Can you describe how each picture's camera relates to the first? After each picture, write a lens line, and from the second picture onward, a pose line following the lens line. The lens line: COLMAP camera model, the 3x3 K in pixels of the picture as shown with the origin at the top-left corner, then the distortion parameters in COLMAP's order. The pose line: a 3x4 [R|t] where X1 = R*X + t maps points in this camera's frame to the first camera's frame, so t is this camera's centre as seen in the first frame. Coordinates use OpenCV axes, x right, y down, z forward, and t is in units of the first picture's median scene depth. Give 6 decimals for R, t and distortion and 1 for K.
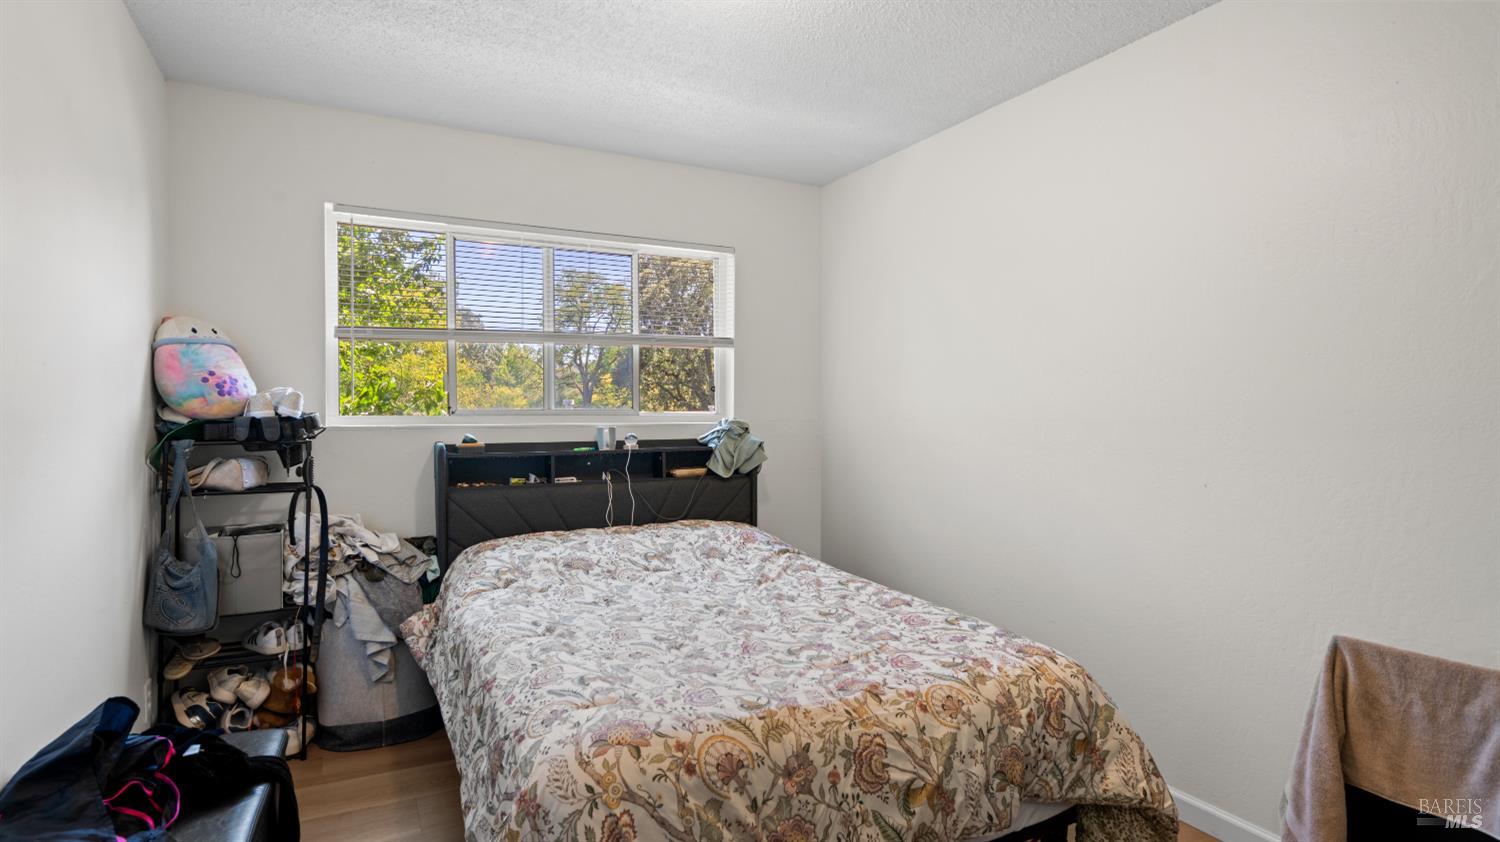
lens RADIAL K [[765.0, 0, 750.0], [0, 765.0, 421.0], [0, 0, 1]] dist [0.002323, 0.000175]
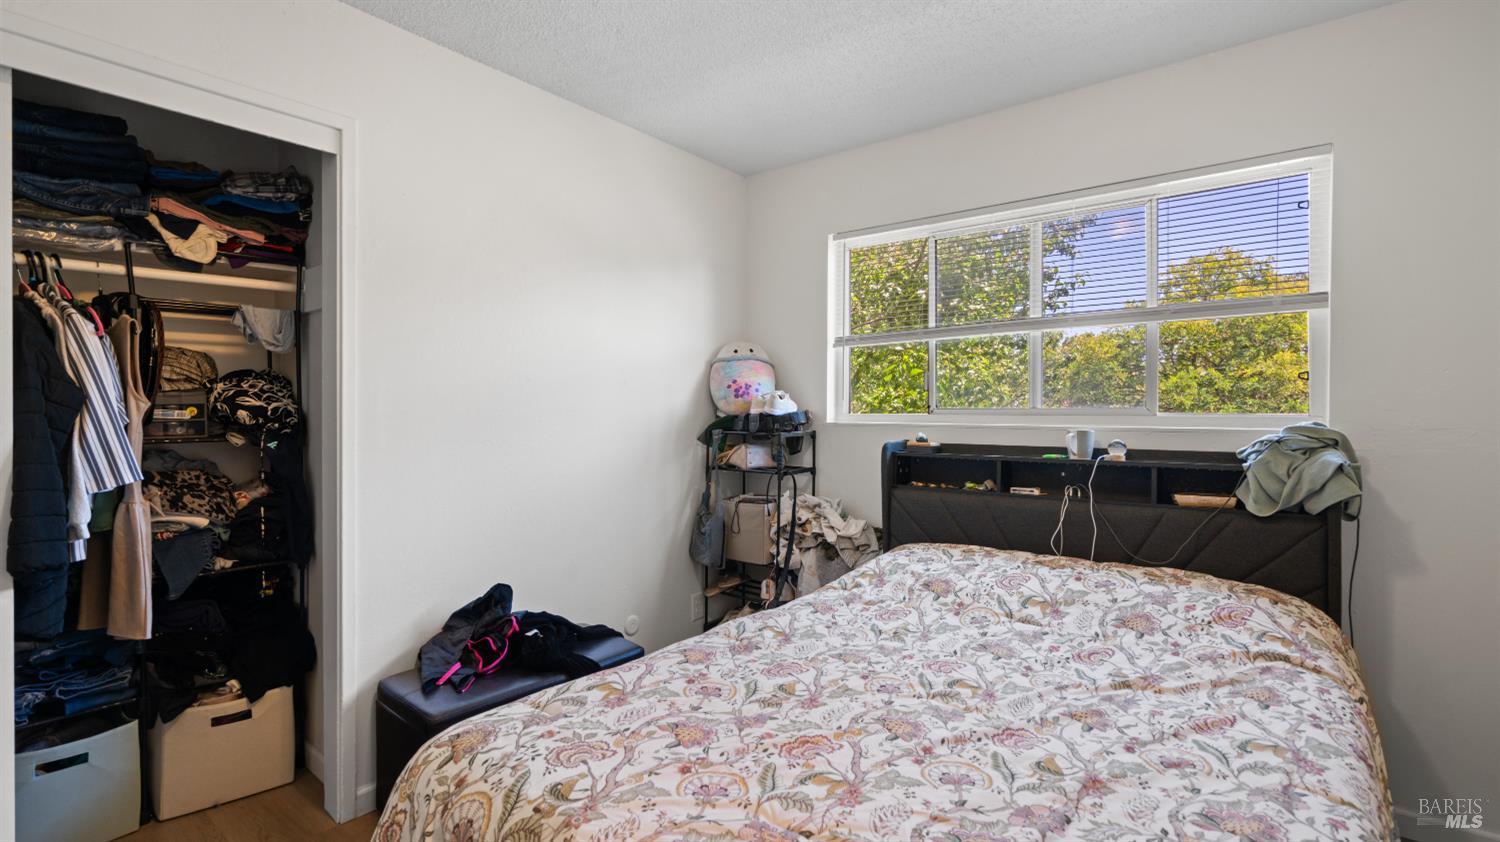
lens RADIAL K [[675.4, 0, 750.0], [0, 675.4, 421.0], [0, 0, 1]] dist [-0.001283, 0.000022]
pose [[0.411525, 0.015887, -0.911260, 0.365800], [-0.015635, 0.999824, 0.010370, -0.004356], [0.911264, 0.009980, 0.411701, 0.472232]]
